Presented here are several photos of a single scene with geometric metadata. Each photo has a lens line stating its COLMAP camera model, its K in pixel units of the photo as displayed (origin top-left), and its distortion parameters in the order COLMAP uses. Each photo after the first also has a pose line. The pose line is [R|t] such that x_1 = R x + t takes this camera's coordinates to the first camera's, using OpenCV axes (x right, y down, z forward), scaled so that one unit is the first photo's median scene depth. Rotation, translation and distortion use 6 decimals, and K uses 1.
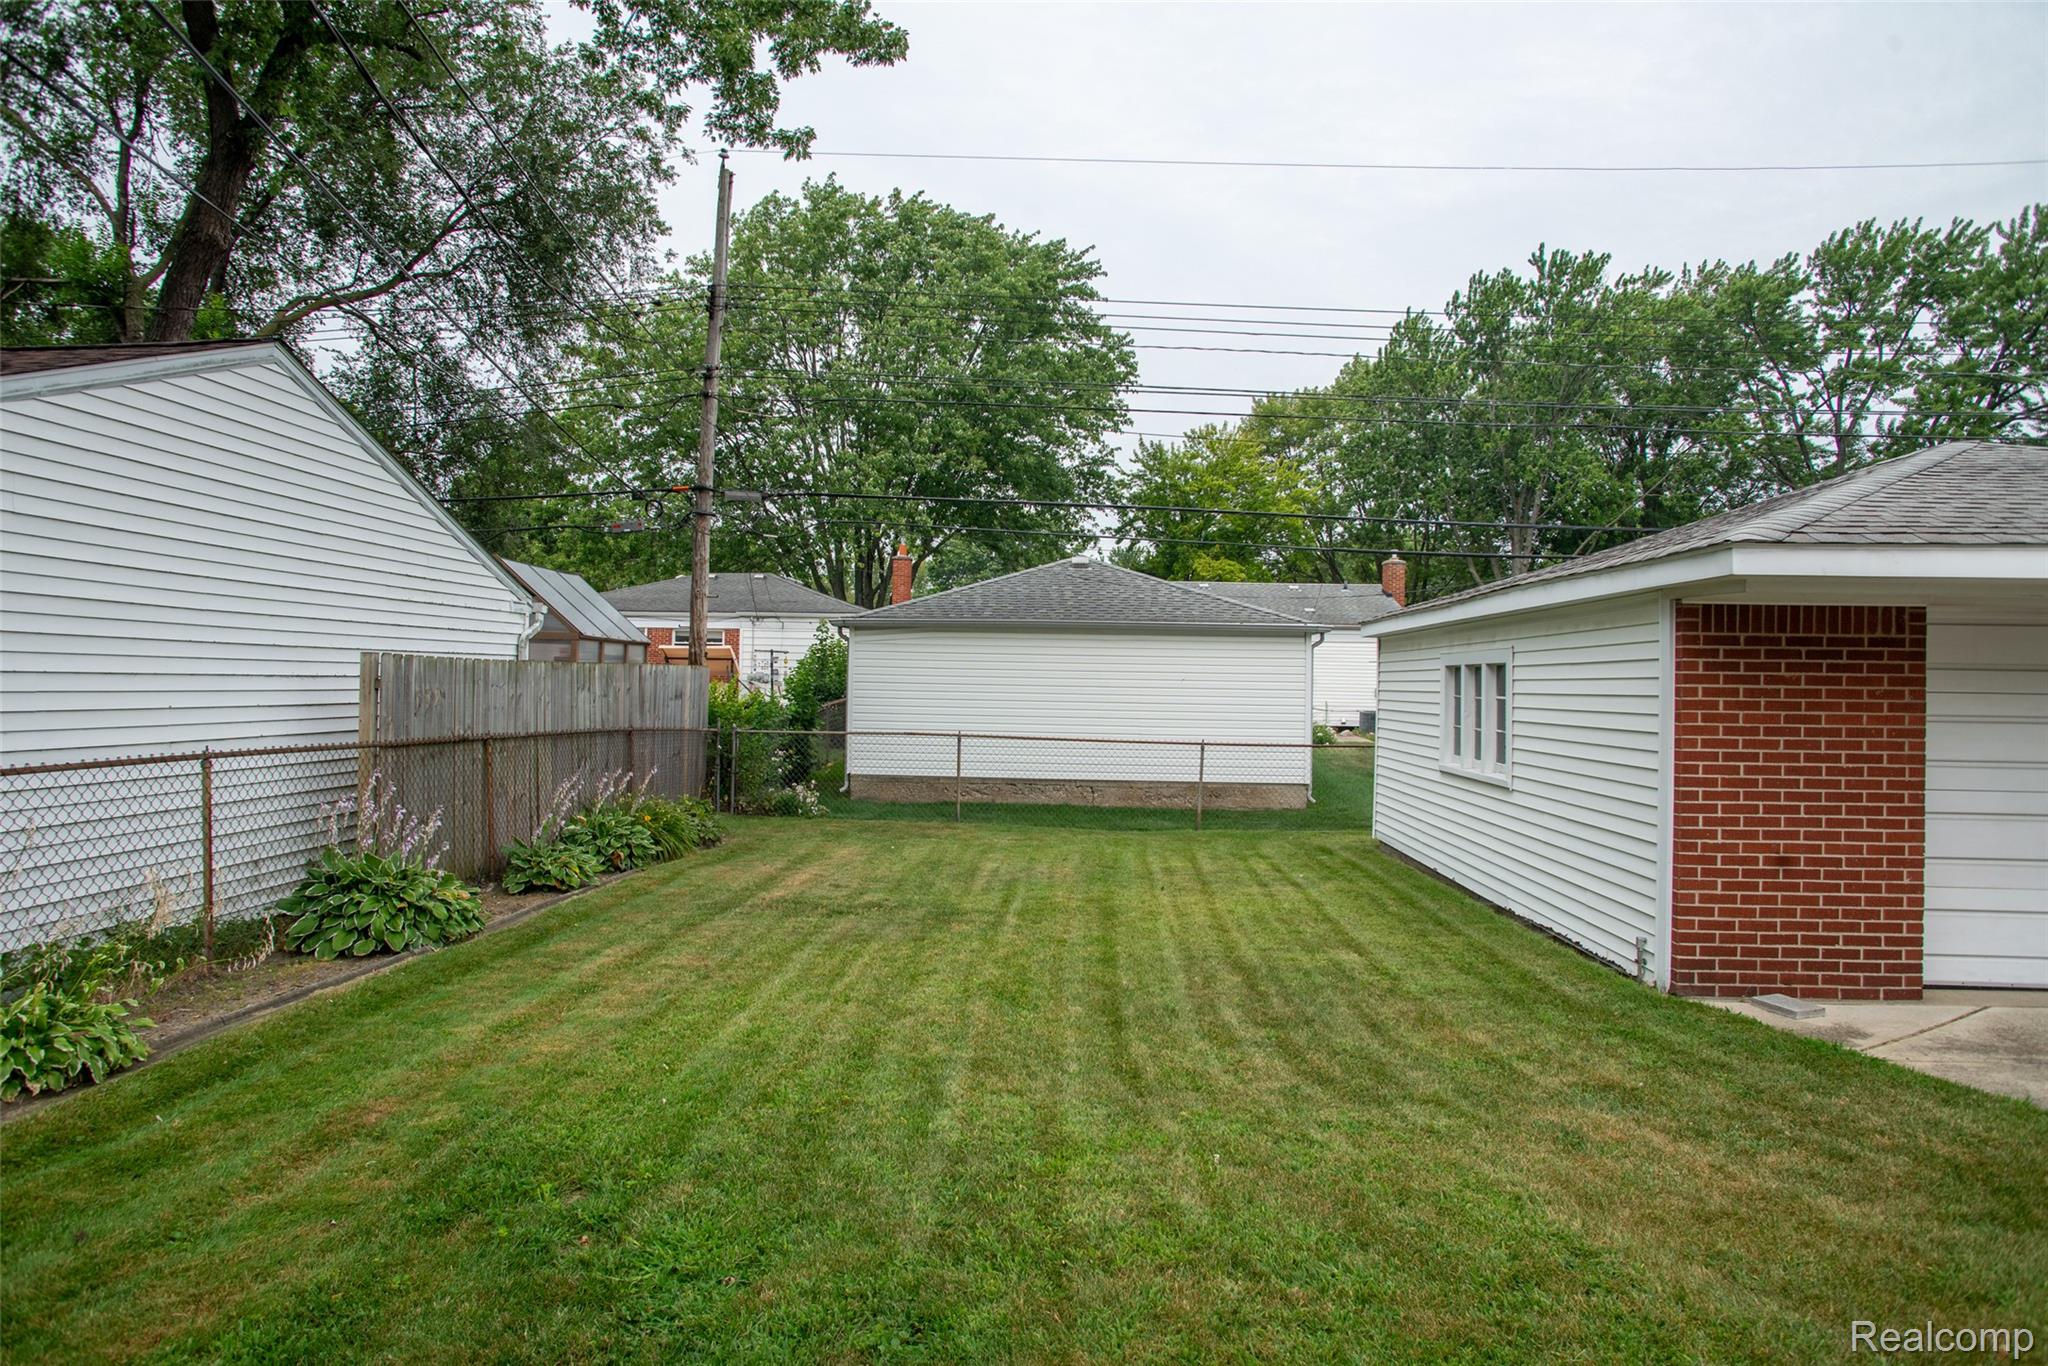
lens RADIAL K [[1165.9, 0, 1008.6], [0, 1165.9, 678.7], [0, 0, 1]] dist [-0.078830, 0.050115]
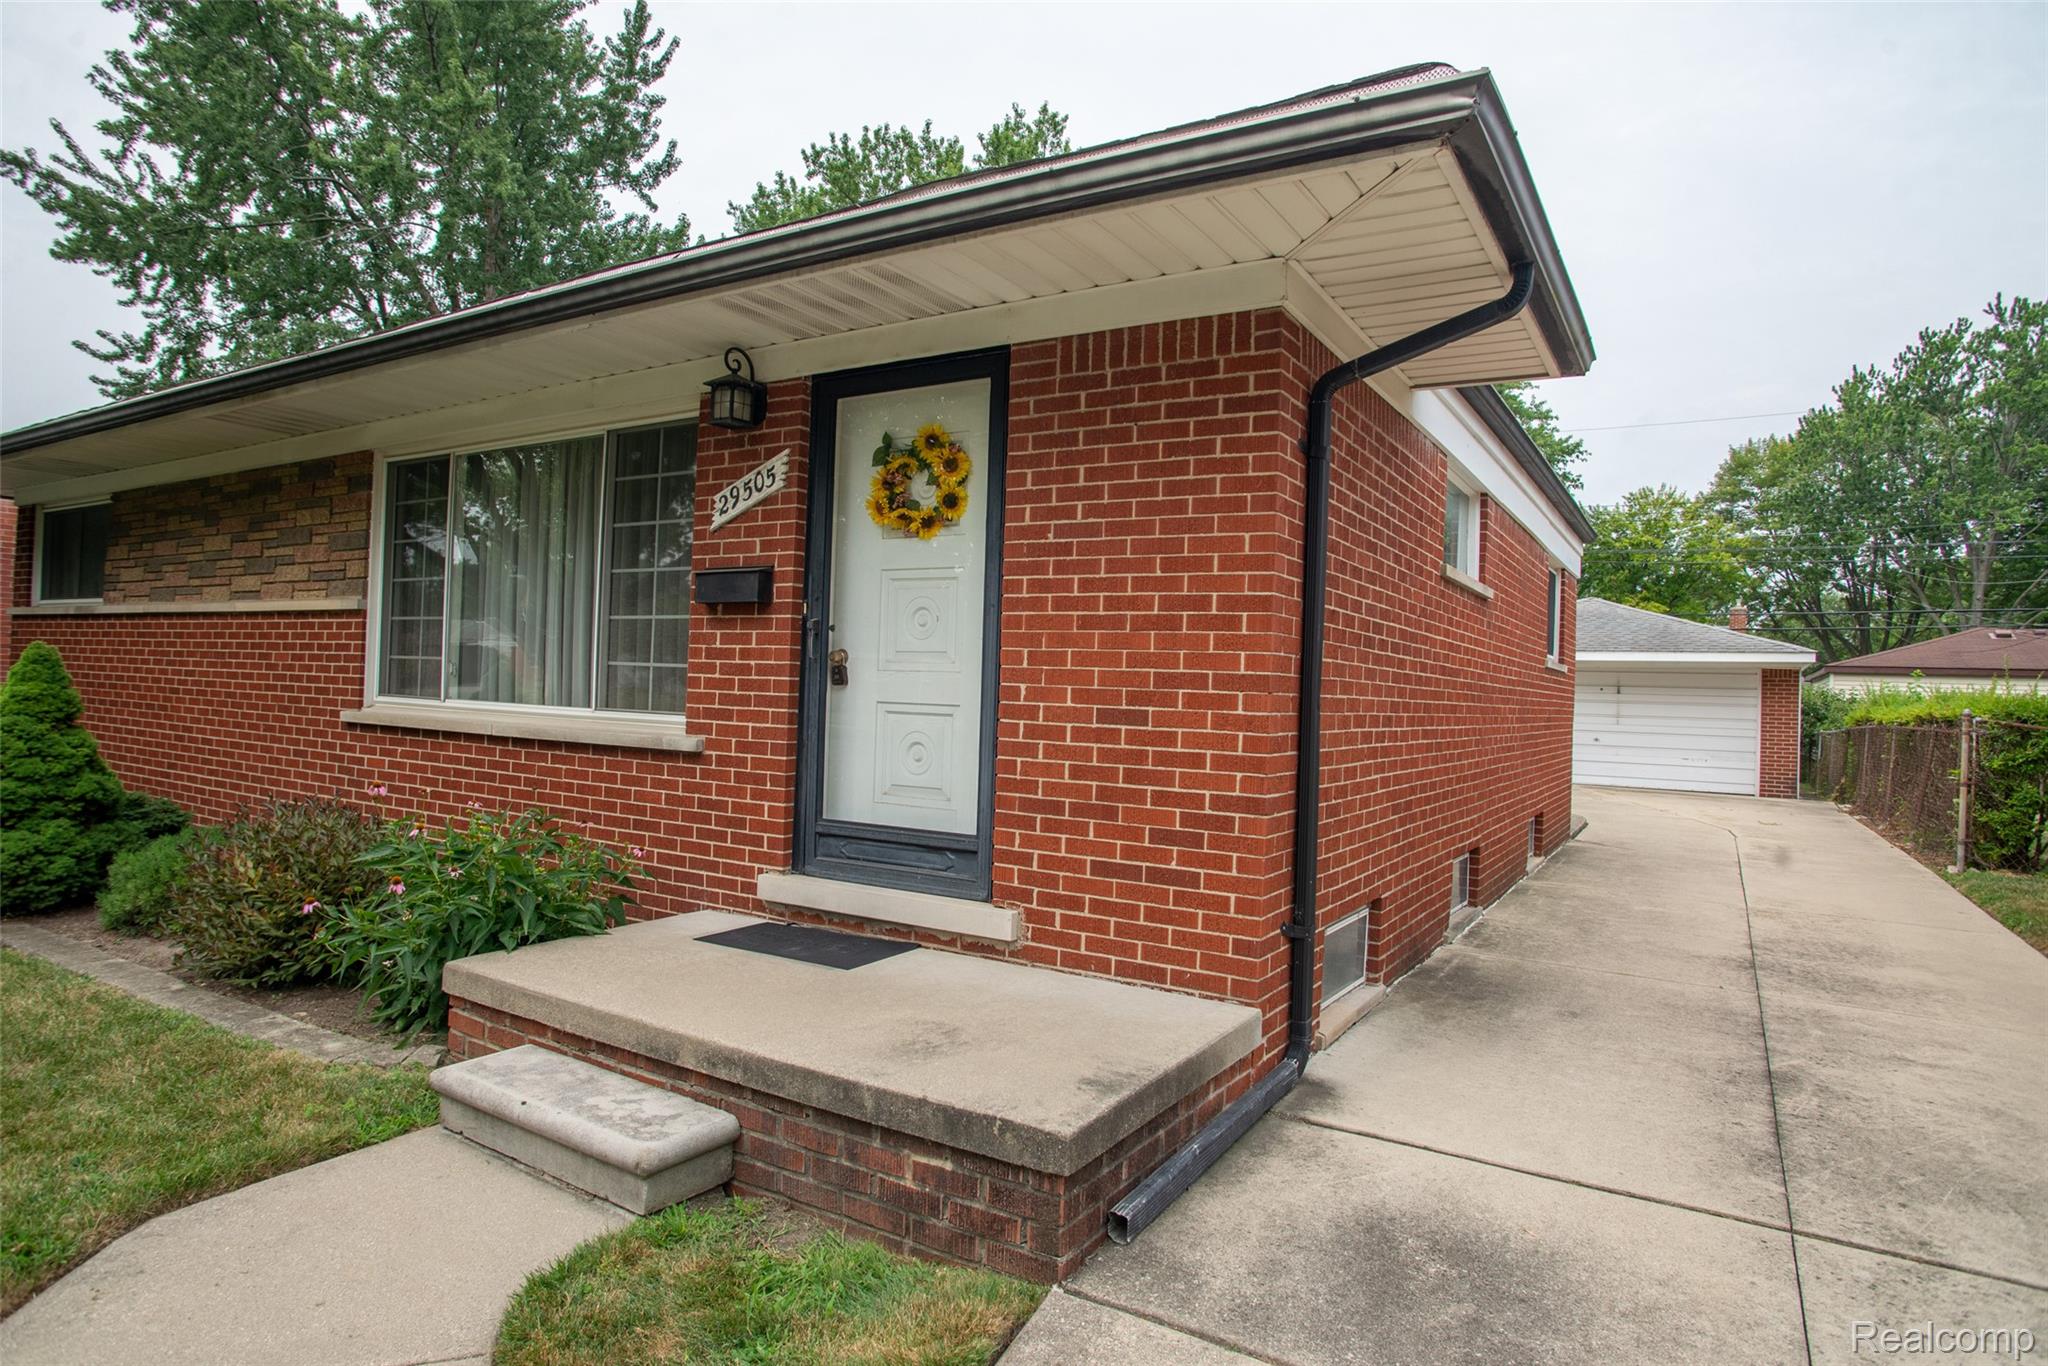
lens RADIAL K [[1165.9, 0, 1008.6], [0, 1165.9, 678.7], [0, 0, 1]] dist [-0.078830, 0.050115]
pose [[0.884579, 0.010024, -0.466282, 0.351481], [-0.020851, 0.999619, -0.018068, 0.018560], [0.465923, 0.025706, 0.884452, -0.756583]]
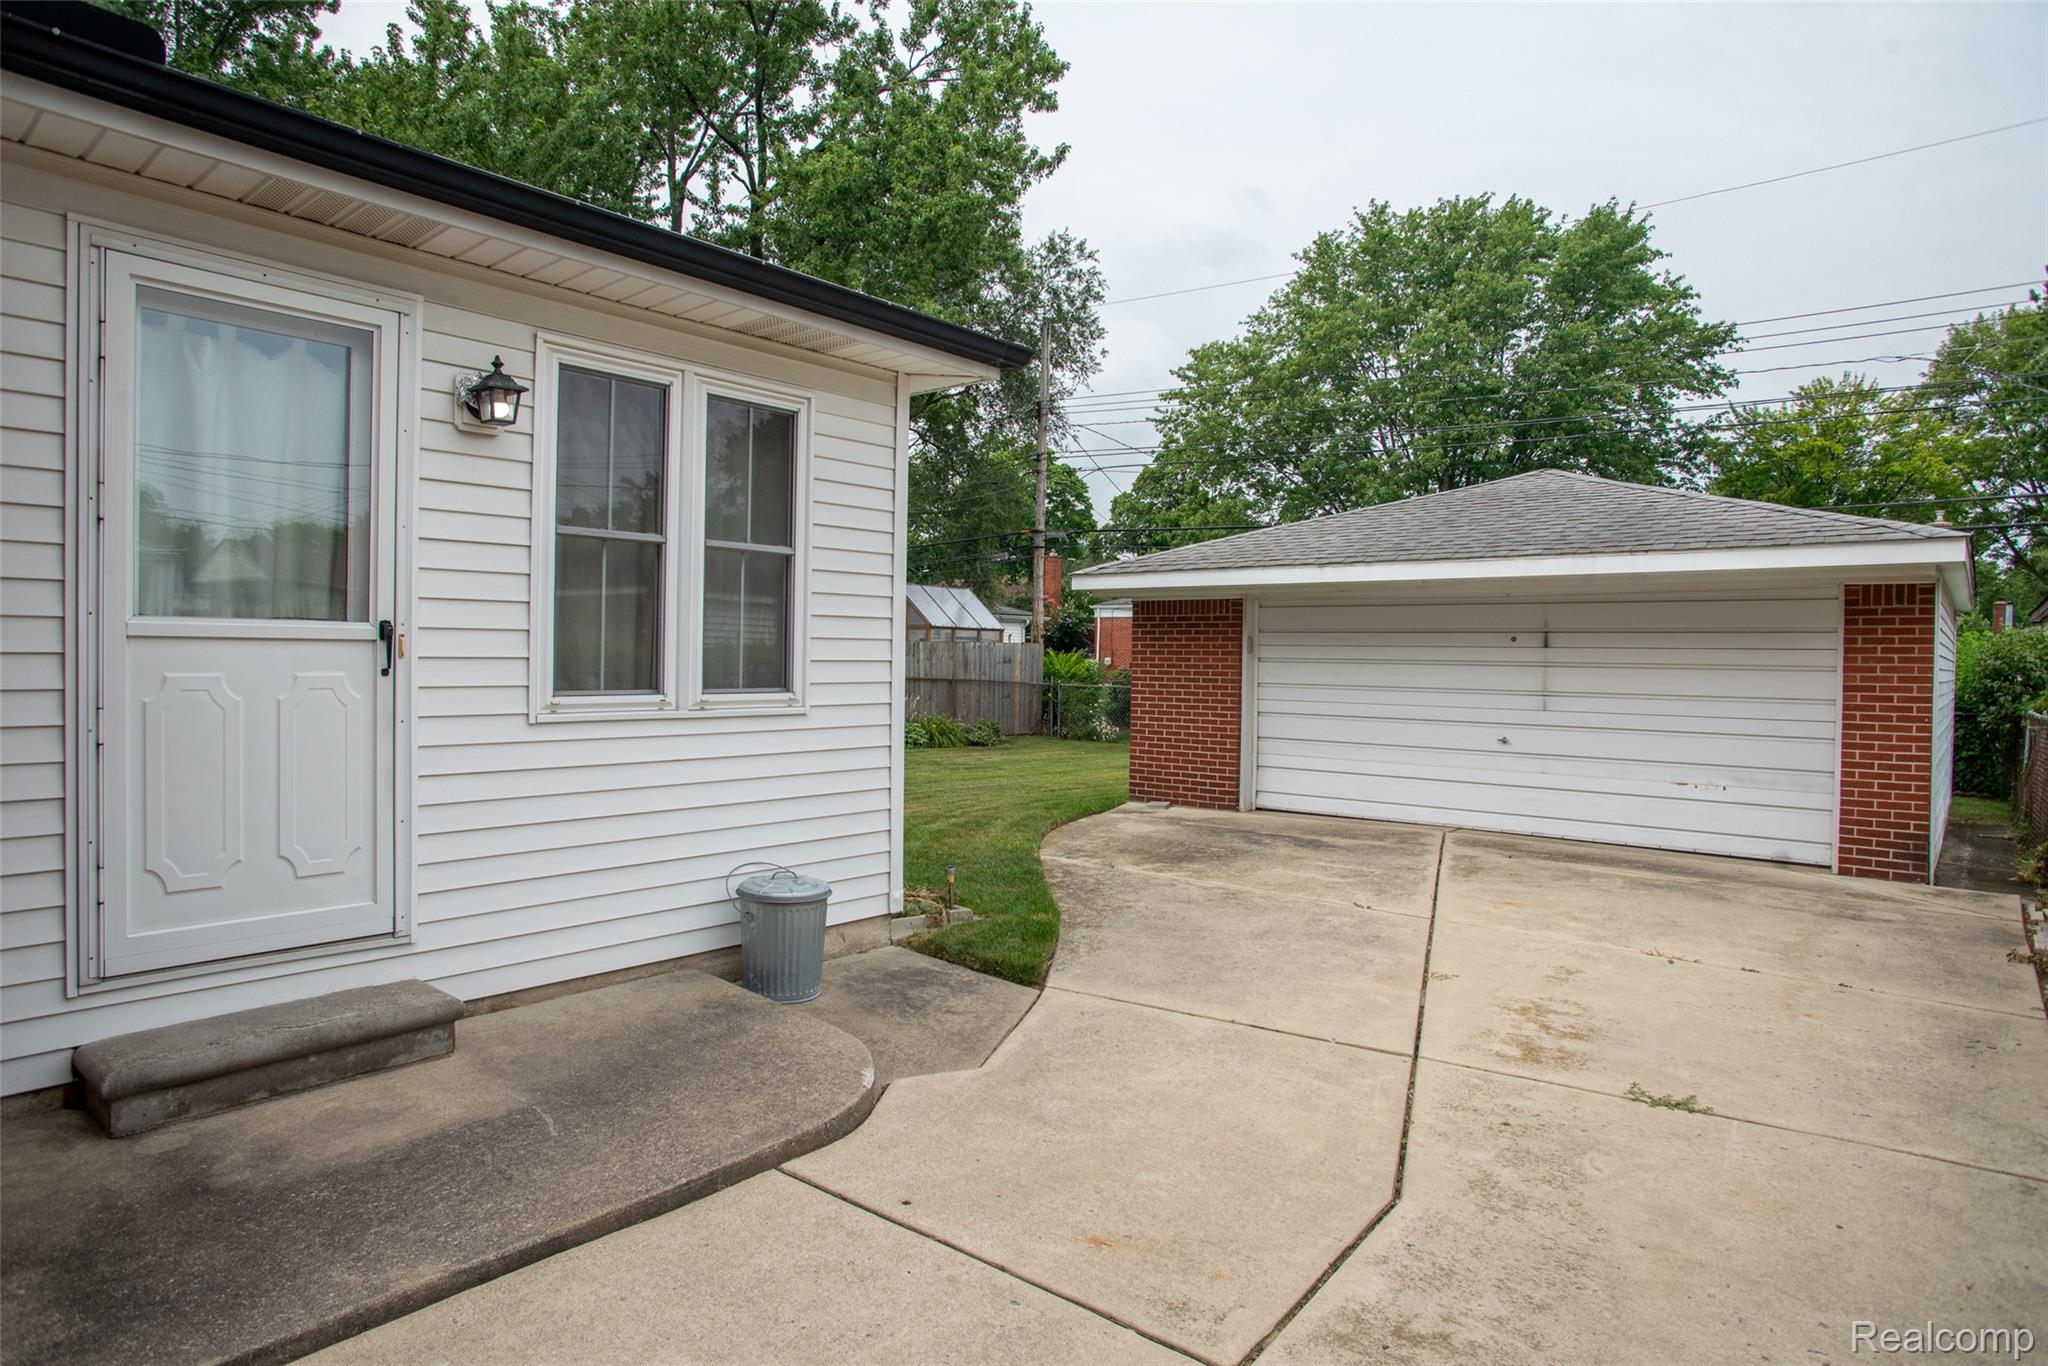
lens RADIAL K [[1165.9, 0, 1008.6], [0, 1165.9, 678.7], [0, 0, 1]] dist [-0.078830, 0.050115]
pose [[0.807029, 0.010922, -0.590411, 0.451306], [-0.003664, 0.999902, 0.013489, 0.011087], [0.590501, -0.008723, 0.806990, -0.214585]]
